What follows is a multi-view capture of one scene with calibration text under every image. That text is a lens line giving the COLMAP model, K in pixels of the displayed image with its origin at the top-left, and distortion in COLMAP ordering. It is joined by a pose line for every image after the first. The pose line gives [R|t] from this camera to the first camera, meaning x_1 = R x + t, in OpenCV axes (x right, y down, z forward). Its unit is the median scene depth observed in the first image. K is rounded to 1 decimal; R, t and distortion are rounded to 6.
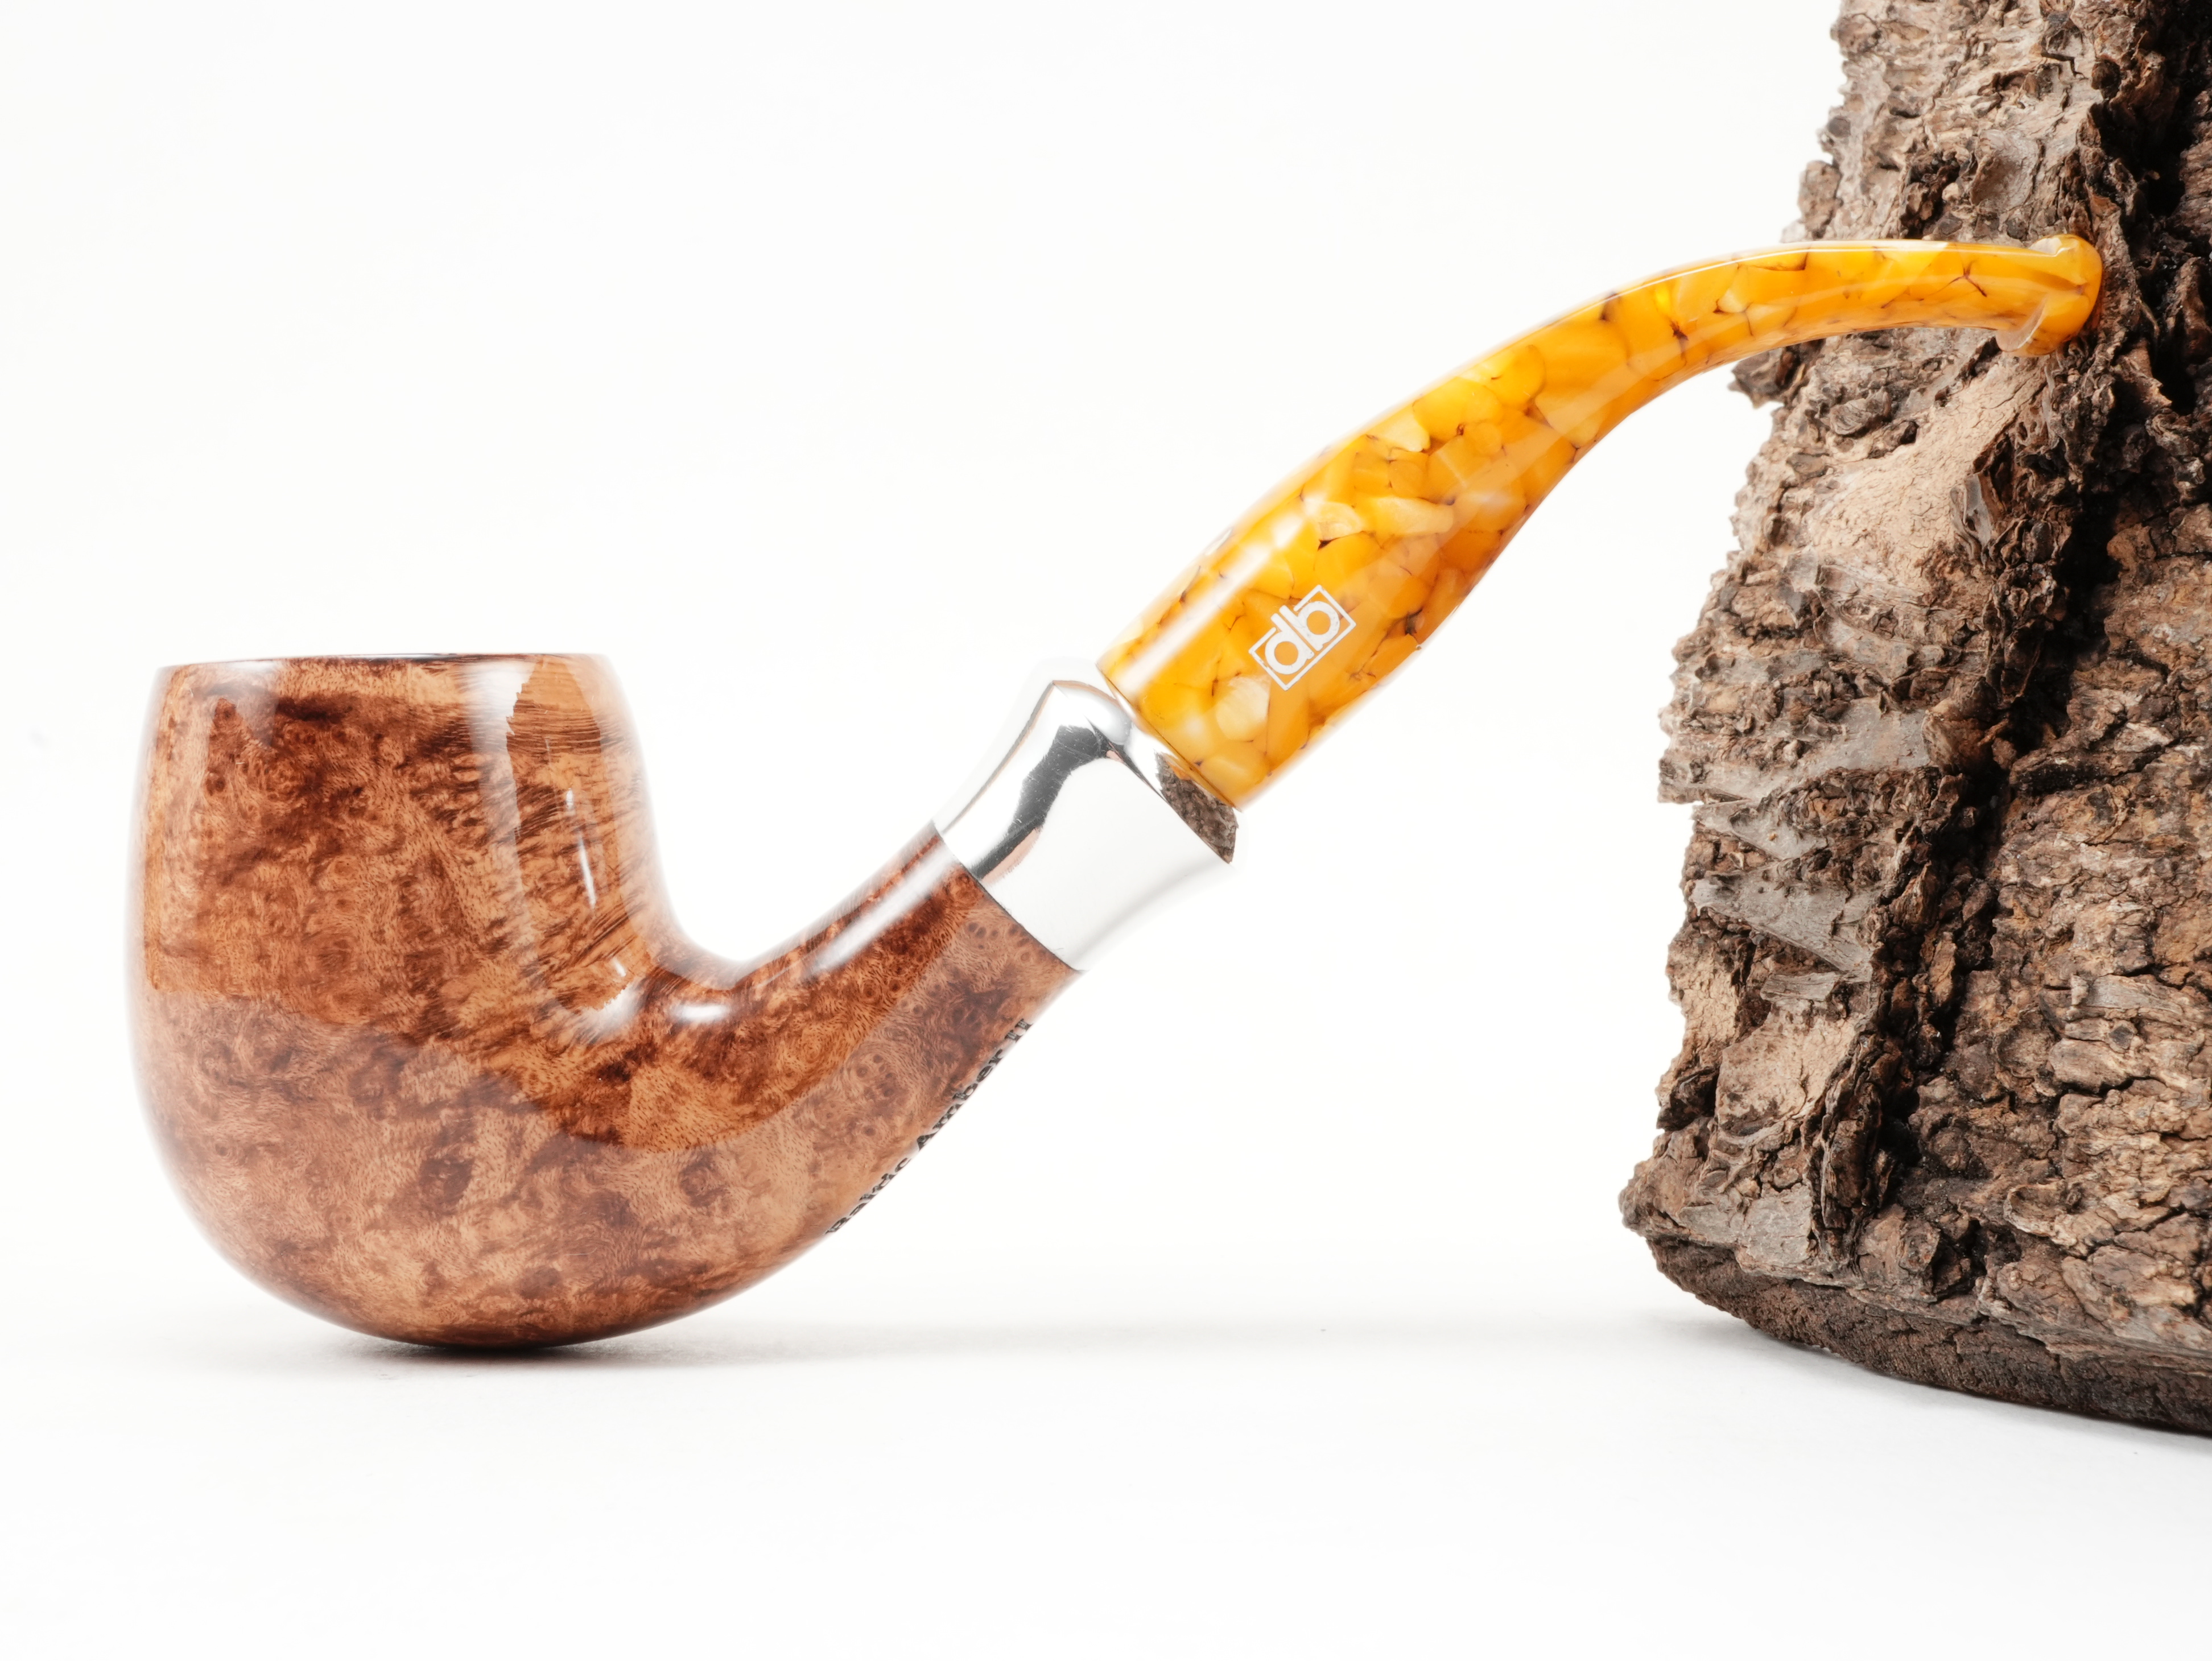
lens RADIAL K [[3153.2, 0, 1099.0], [0, 3153.2, 828.9], [0, 0, 1]] dist [-0.006701, 0.000000]
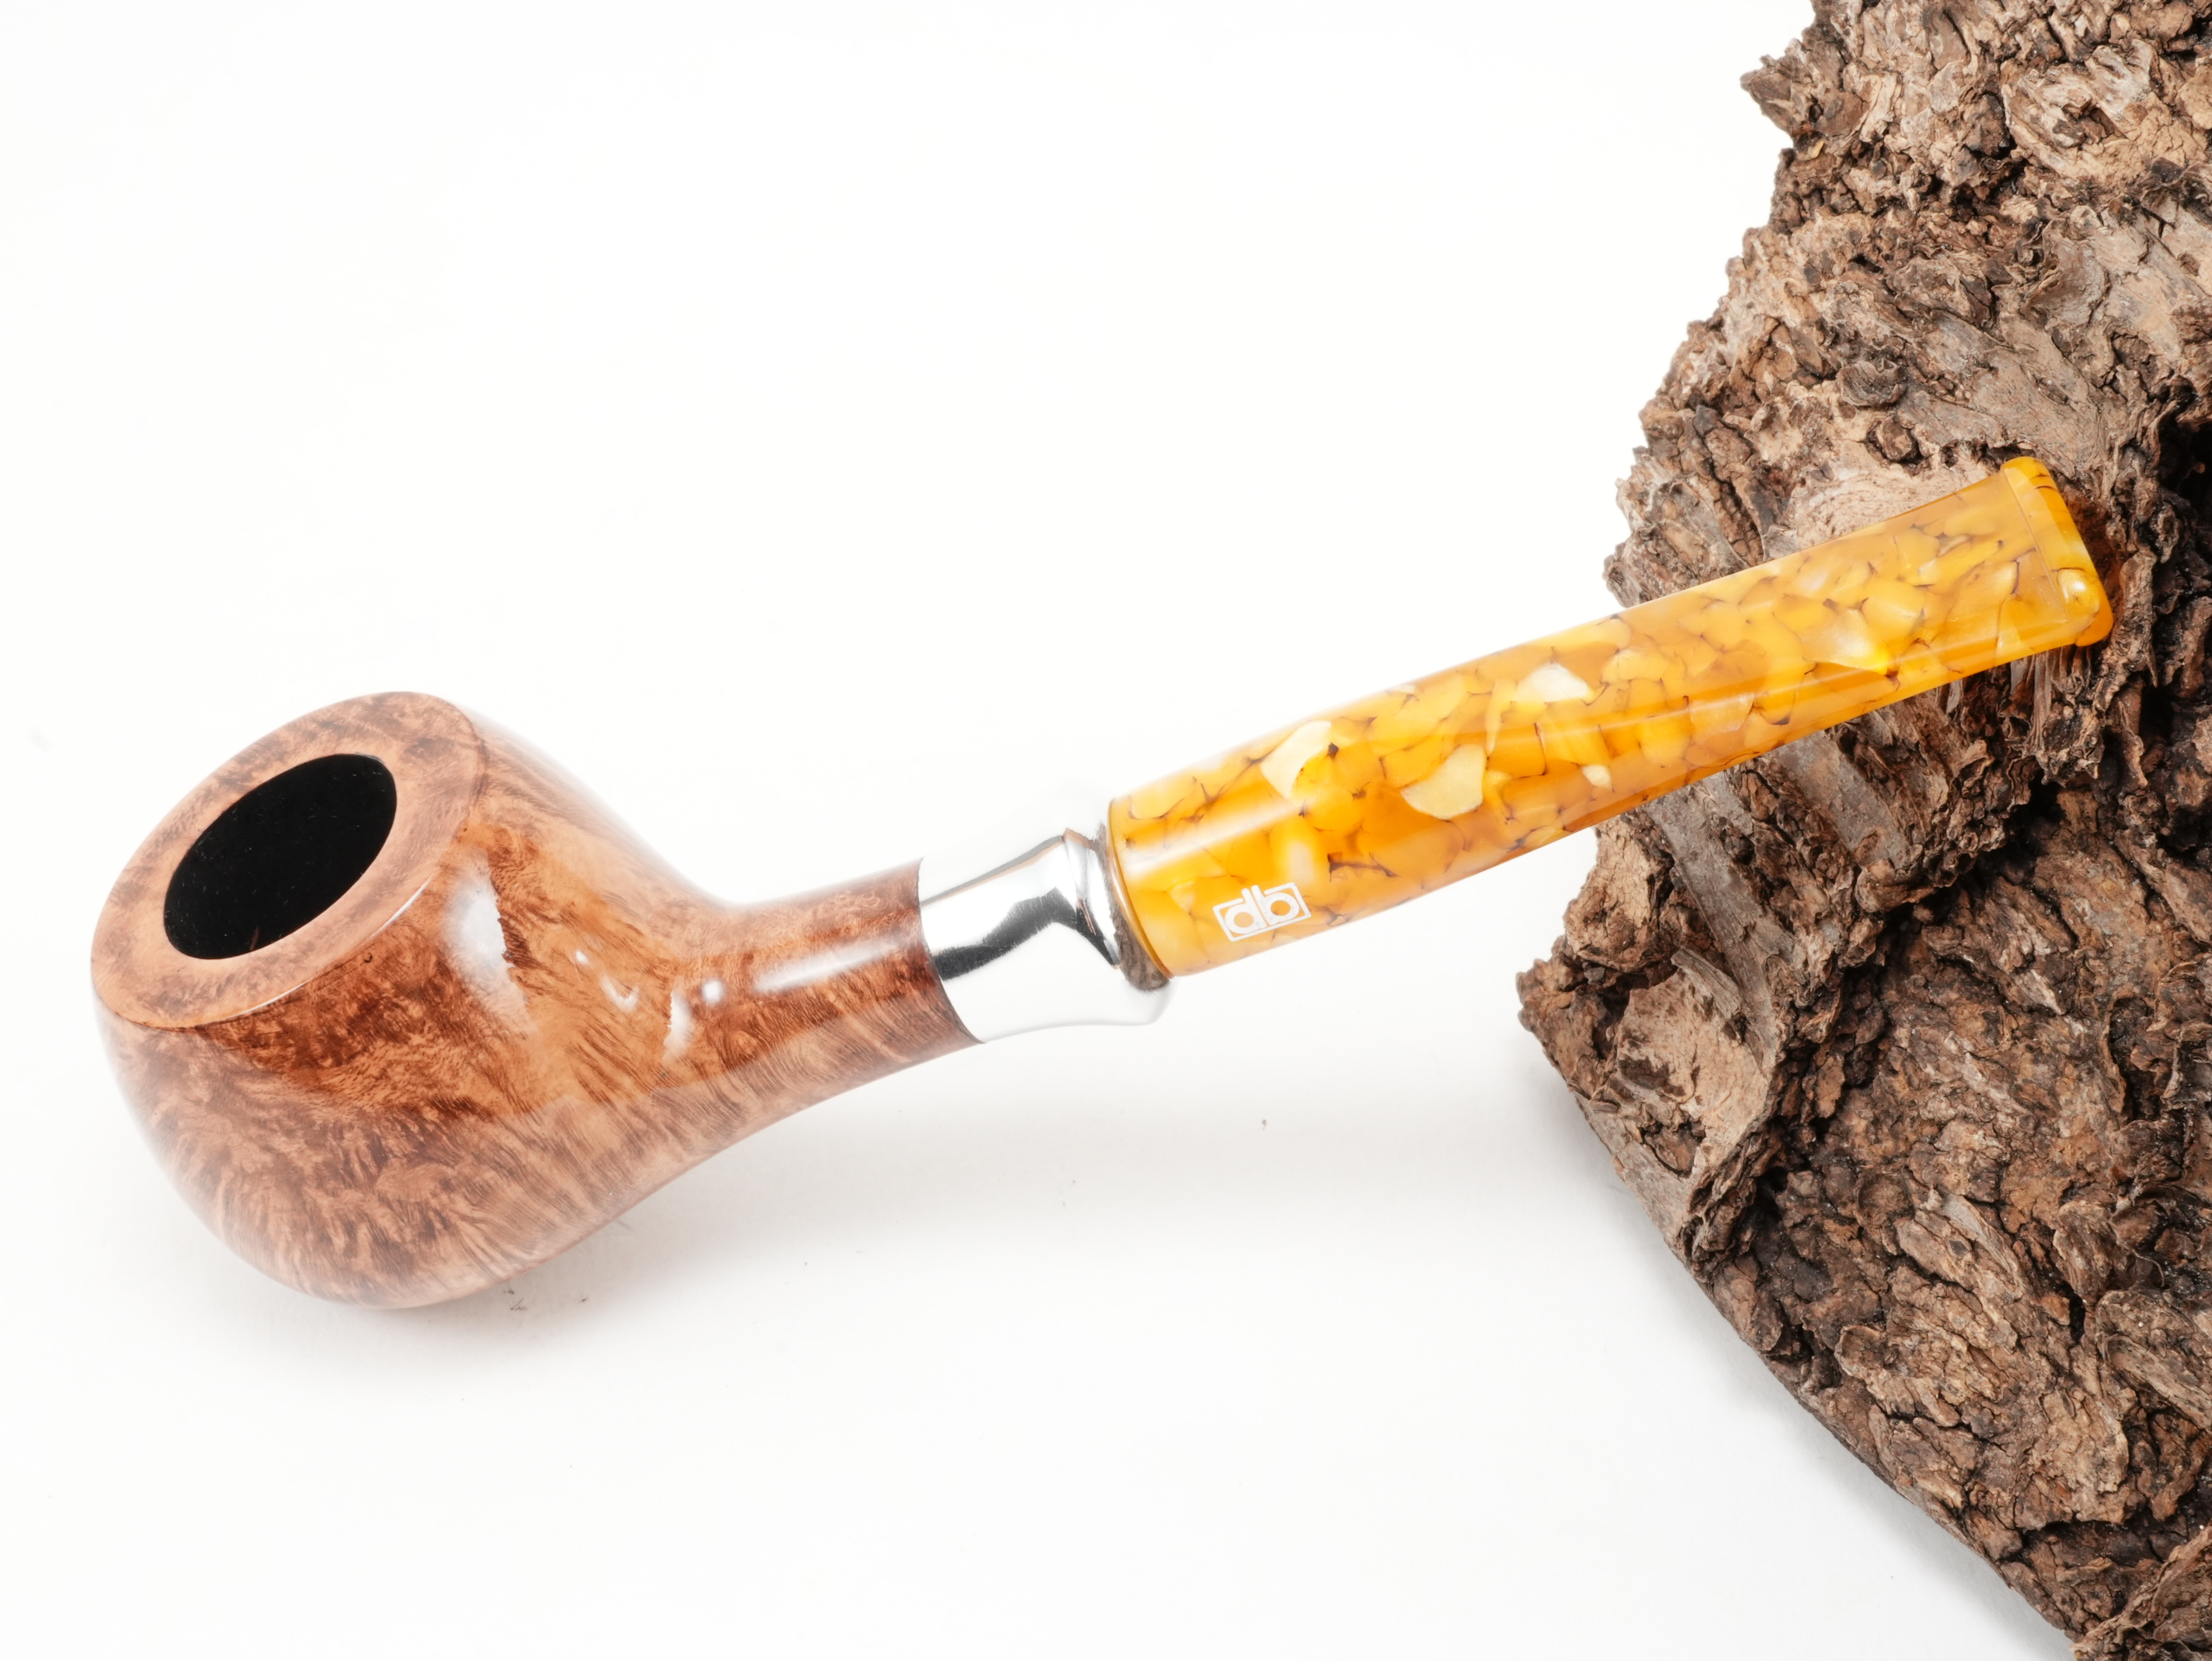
lens RADIAL K [[3153.2, 0, 1101.2], [0, 3153.2, 829.7], [0, 0, 1]] dist [-0.006701, 0.000000]
pose [[0.993880, 0.002803, 0.110427, -0.137030], [-0.073642, 0.761923, 0.643467, -0.770018], [-0.082333, -0.647662, 0.757467, 0.180296]]
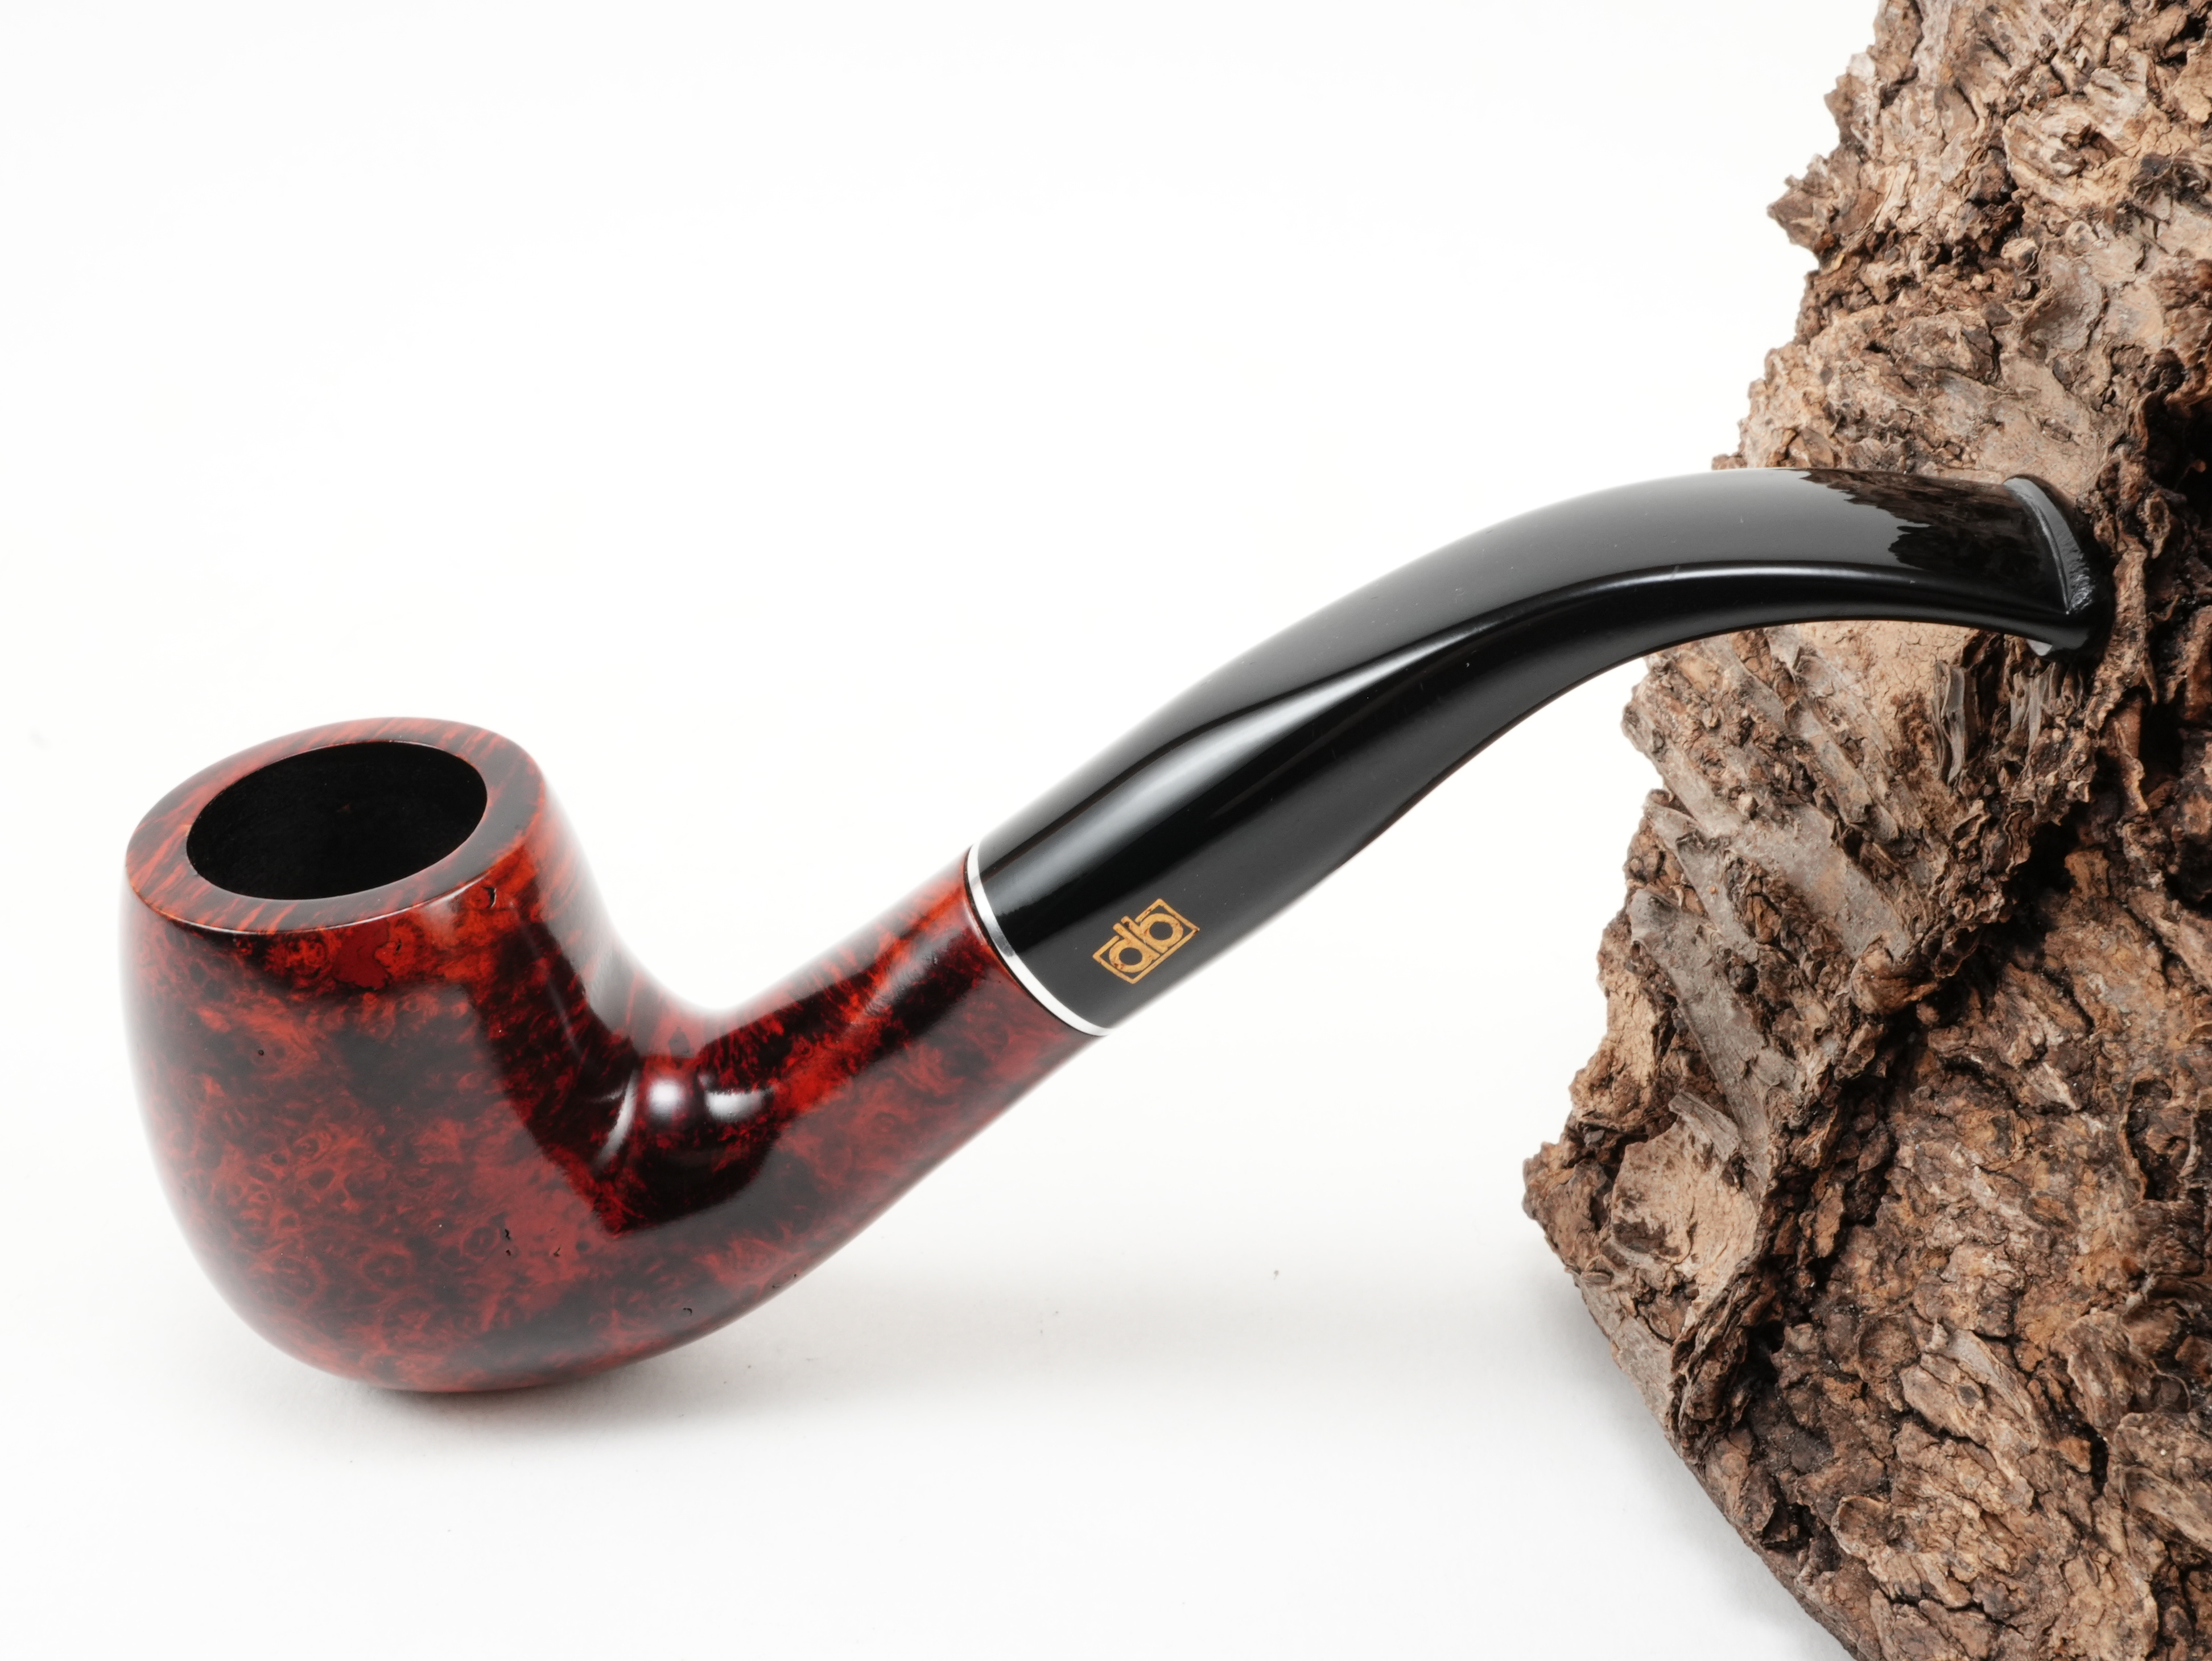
lens RADIAL K [[3153.2, 0, 1106.8], [0, 3153.2, 822.4], [0, 0, 1]] dist [-0.006701, 0.000000]
pose [[0.998658, 0.051784, -0.000188, 0.022094], [-0.045507, 0.879319, 0.474055, -0.550936], [0.024714, -0.473410, 0.880495, 0.135678]]
